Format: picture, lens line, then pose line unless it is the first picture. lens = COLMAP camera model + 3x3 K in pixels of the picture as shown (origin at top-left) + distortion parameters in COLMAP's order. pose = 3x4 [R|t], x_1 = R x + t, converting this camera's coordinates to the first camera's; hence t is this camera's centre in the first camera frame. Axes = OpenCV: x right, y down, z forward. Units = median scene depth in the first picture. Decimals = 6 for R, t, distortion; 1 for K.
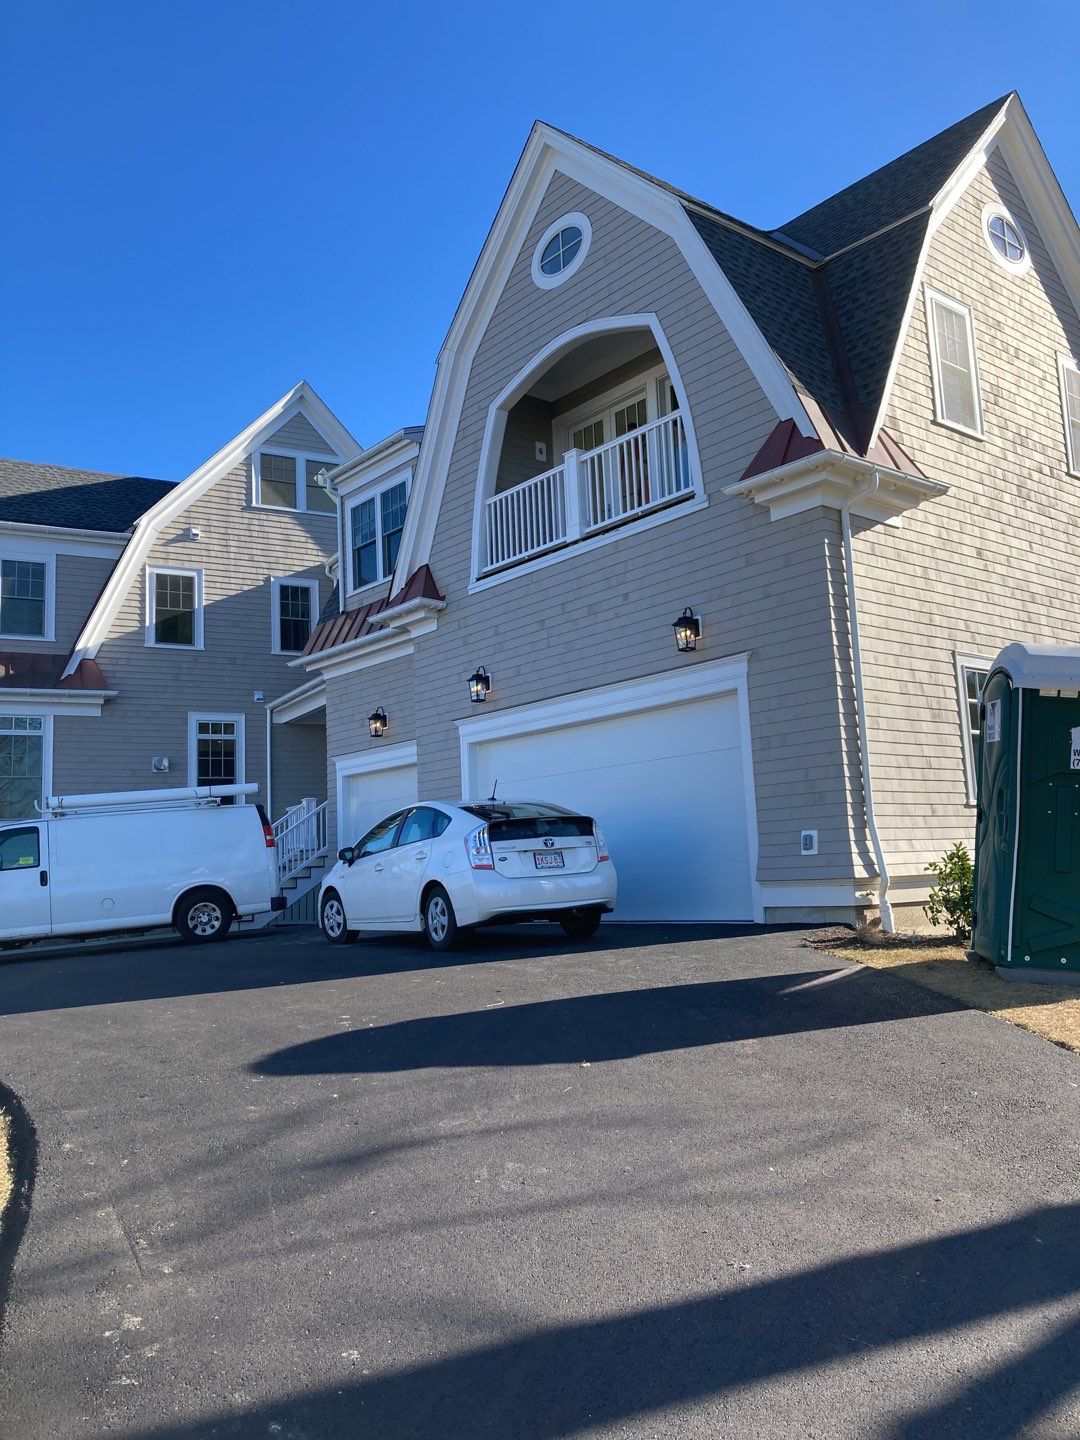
lens RADIAL K [[1169.5, 0, 540.0], [0, 1169.5, 720.0], [0, 0, 1]] dist [0.009861, -0.000953]
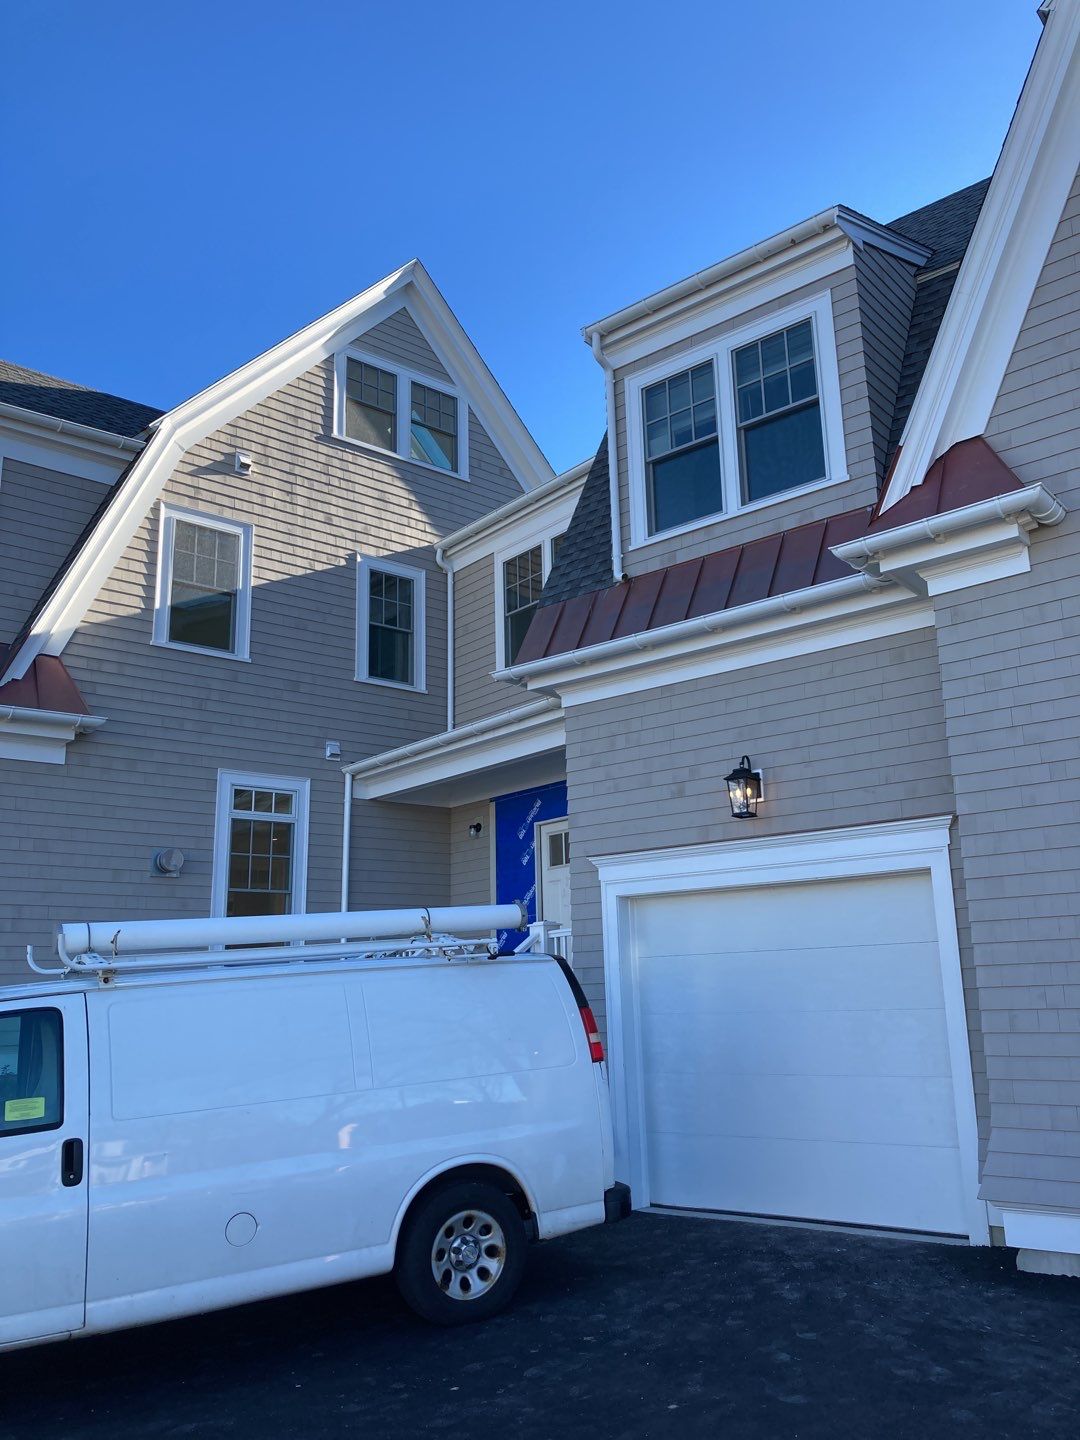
lens RADIAL K [[1169.5, 0, 540.0], [0, 1169.5, 720.0], [0, 0, 1]] dist [0.009861, -0.000953]
pose [[0.984254, 0.061178, 0.165838, -0.239231], [-0.042738, 0.992725, -0.112566, 0.025628], [-0.171518, 0.103706, 0.979707, 0.421098]]
